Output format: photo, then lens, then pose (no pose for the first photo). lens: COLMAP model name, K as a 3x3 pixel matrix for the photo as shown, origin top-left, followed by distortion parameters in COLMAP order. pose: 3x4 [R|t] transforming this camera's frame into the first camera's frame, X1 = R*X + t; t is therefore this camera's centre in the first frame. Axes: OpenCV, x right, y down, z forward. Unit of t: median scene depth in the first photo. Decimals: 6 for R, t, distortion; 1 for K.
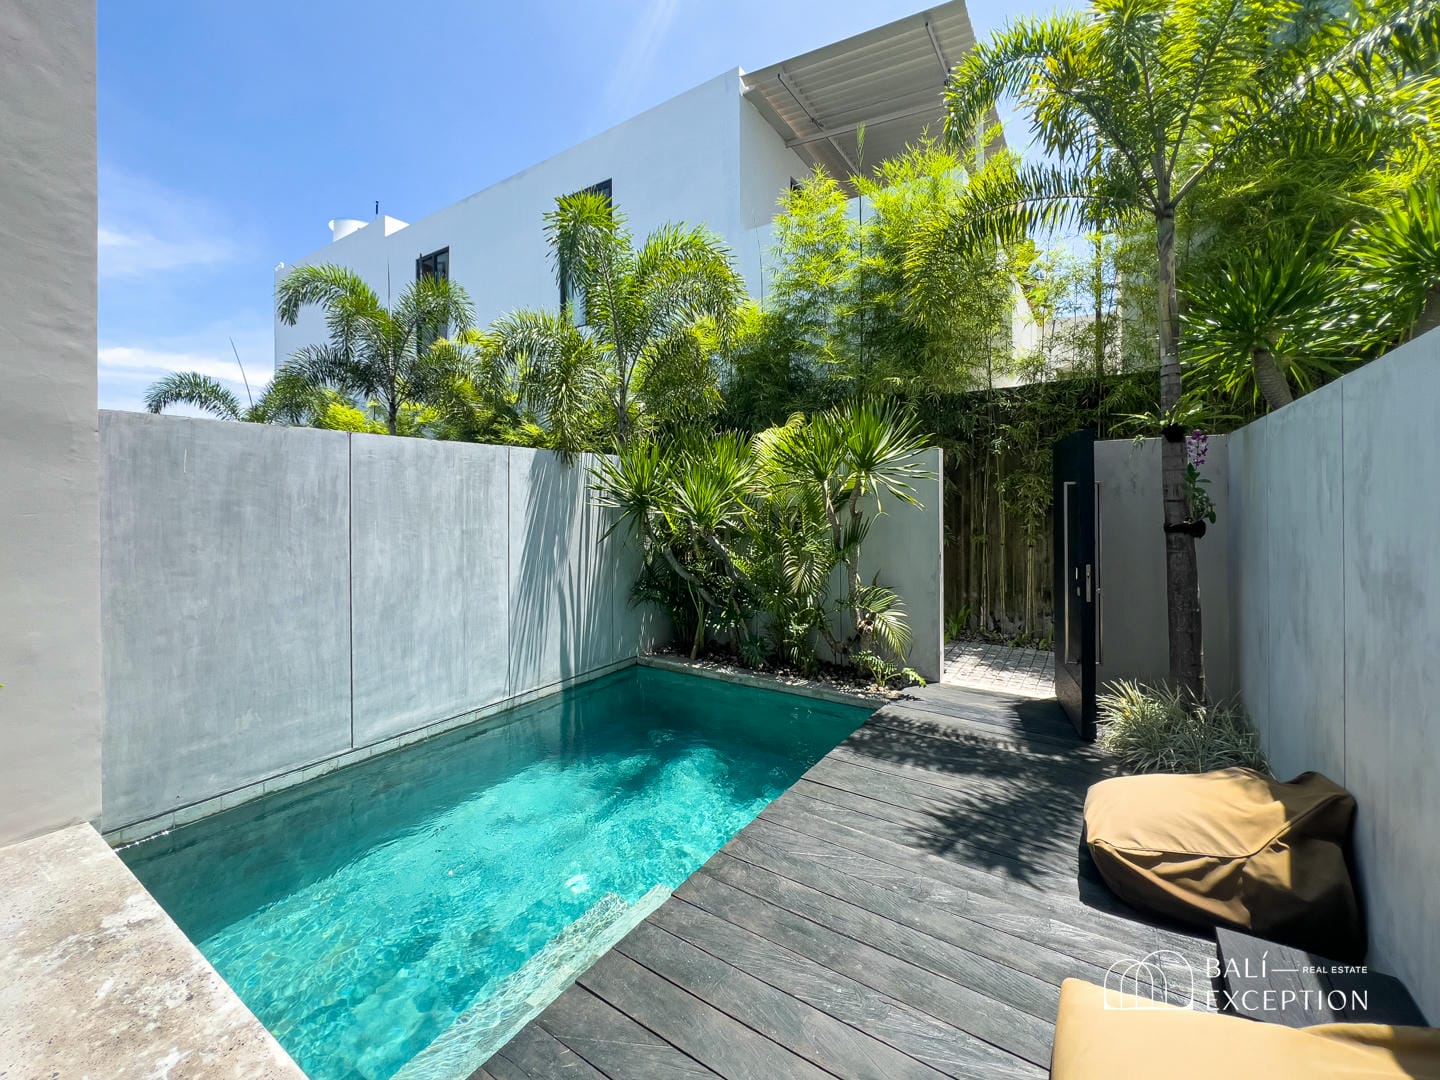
lens RADIAL K [[582.9, 0, 688.1], [0, 582.9, 548.9], [0, 0, 1]] dist [-0.000748, 0.000048]
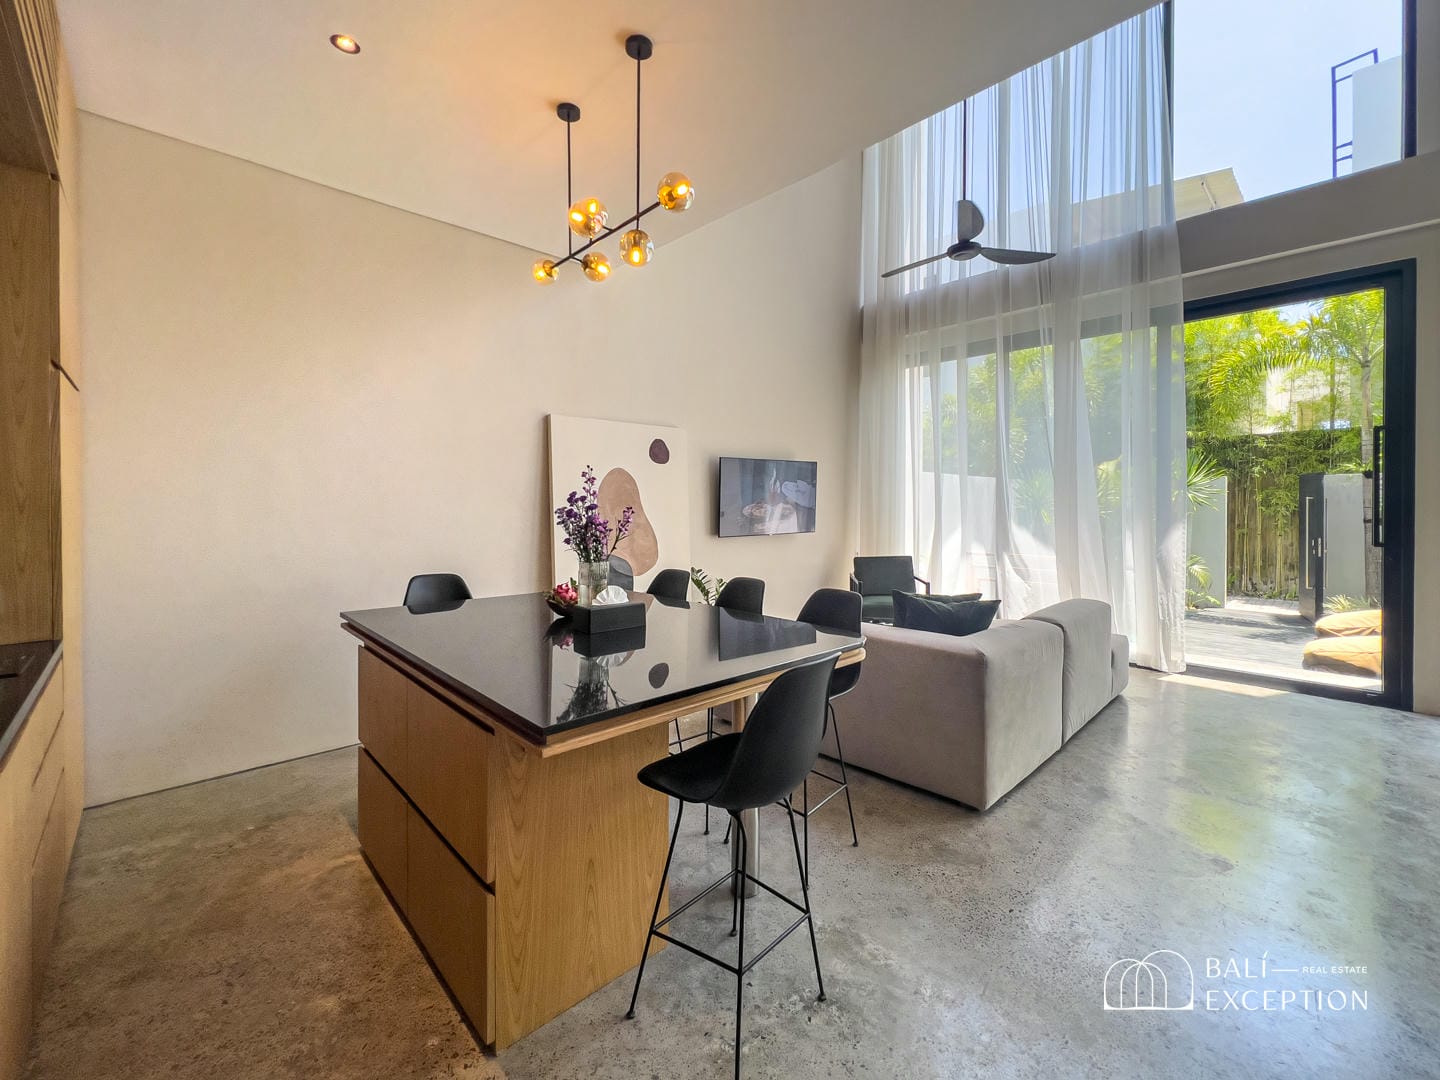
lens RADIAL K [[604.4, 0, 720.0], [0, 604.4, 540.0], [0, 0, 1]] dist [-0.015237, -0.000150]
pose [[0.980349, 0.024325, -0.195767, -0.870622], [-0.028019, 0.999477, -0.016125, 0.113519], [0.195272, 0.021293, 0.980518, -1.312671]]
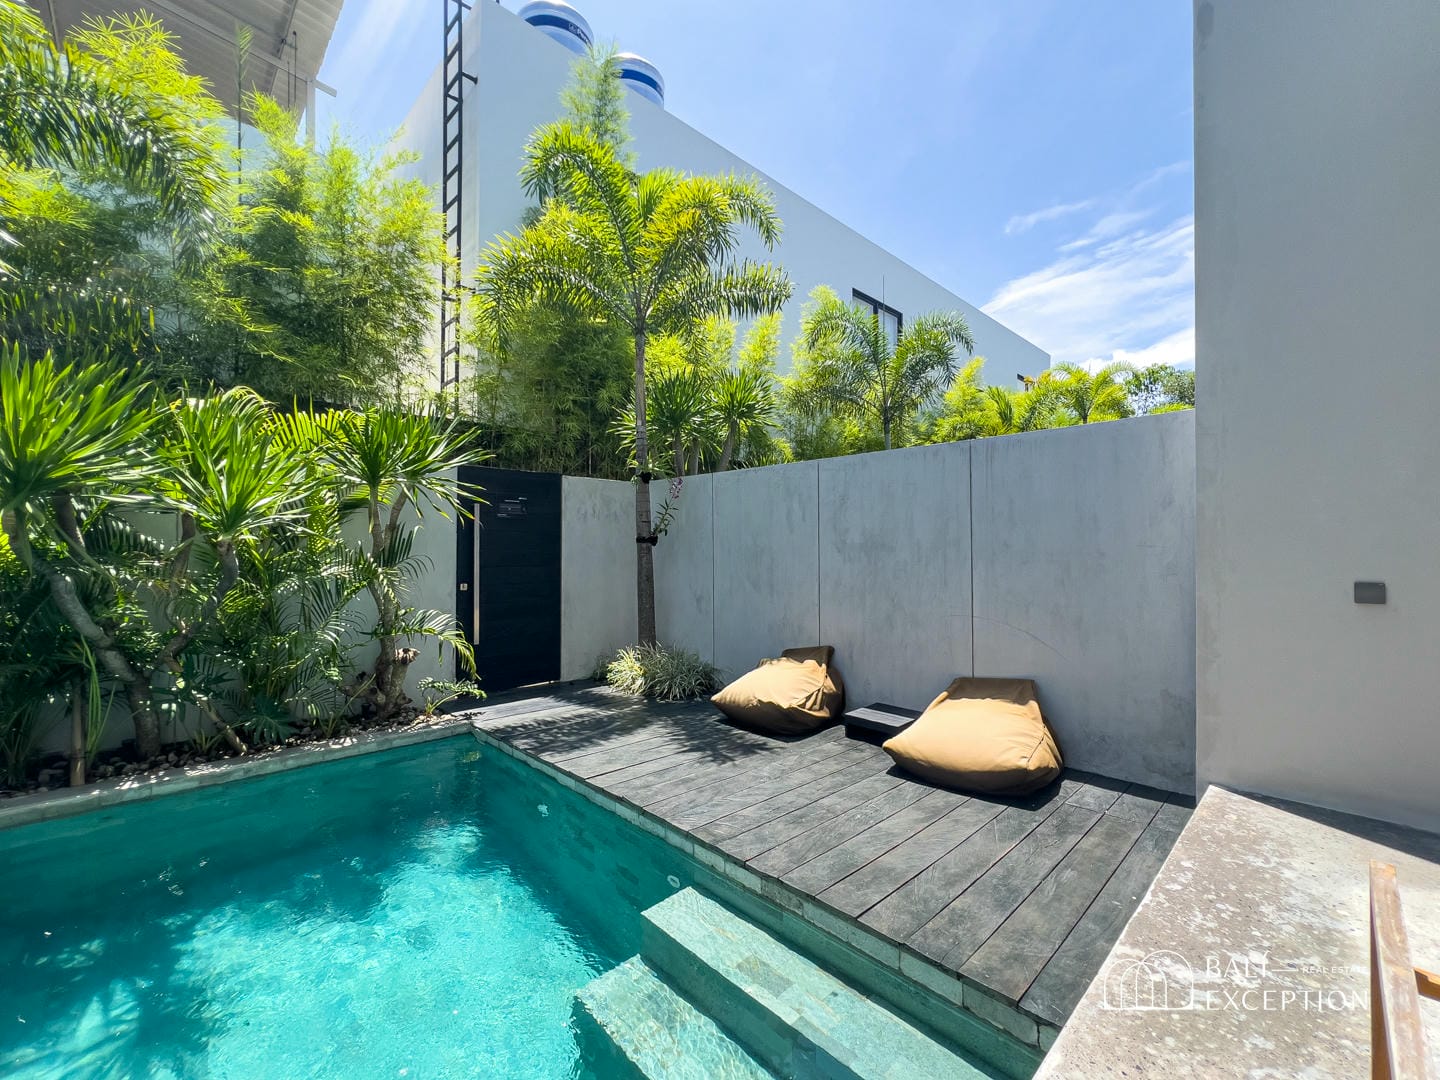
lens RADIAL K [[604.4, 0, 720.0], [0, 604.4, 540.0], [0, 0, 1]] dist [-0.015237, -0.000150]
pose [[0.193486, 0.027407, 0.980720, -0.608965], [0.060662, 0.997363, -0.039840, 0.036935], [-0.979226, 0.067201, 0.191313, 0.448314]]
